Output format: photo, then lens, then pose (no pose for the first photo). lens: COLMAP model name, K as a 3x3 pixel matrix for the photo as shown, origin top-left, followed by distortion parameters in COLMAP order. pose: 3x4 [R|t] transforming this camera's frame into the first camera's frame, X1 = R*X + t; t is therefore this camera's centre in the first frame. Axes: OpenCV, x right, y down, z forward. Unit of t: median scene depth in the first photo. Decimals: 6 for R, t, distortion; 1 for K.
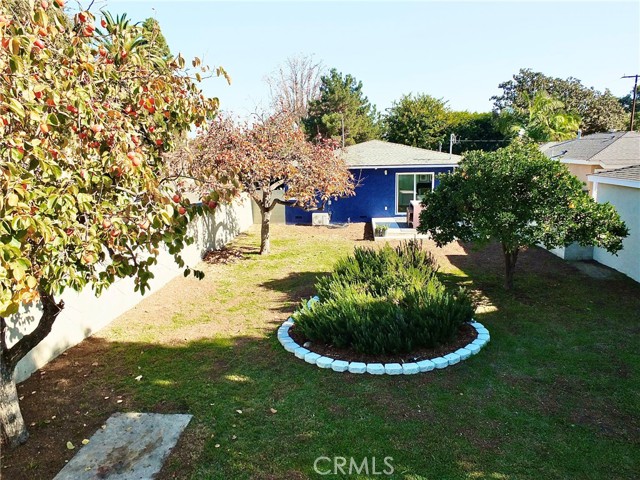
lens RADIAL K [[433.7, 0, 320.0], [0, 433.7, 240.0], [0, 0, 1]] dist [-0.001858, -0.002291]
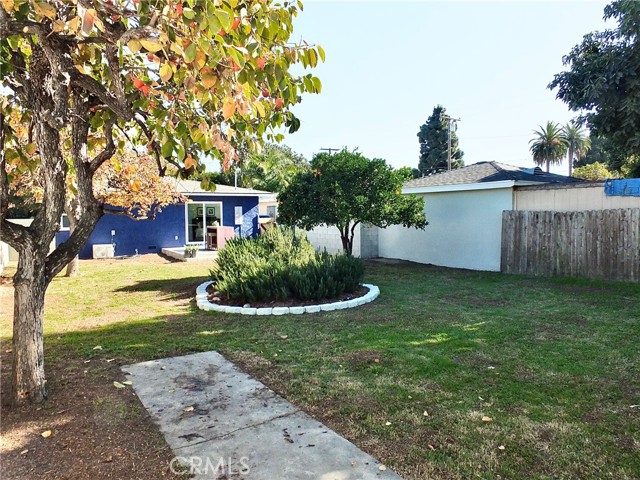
lens RADIAL K [[433.7, 0, 320.0], [0, 433.7, 240.0], [0, 0, 1]] dist [-0.001858, -0.002291]
pose [[0.829648, -0.031183, 0.557415, -0.127687], [0.100865, 0.990381, -0.094721, 0.058172], [-0.549100, 0.134809, 0.824813, 0.017066]]
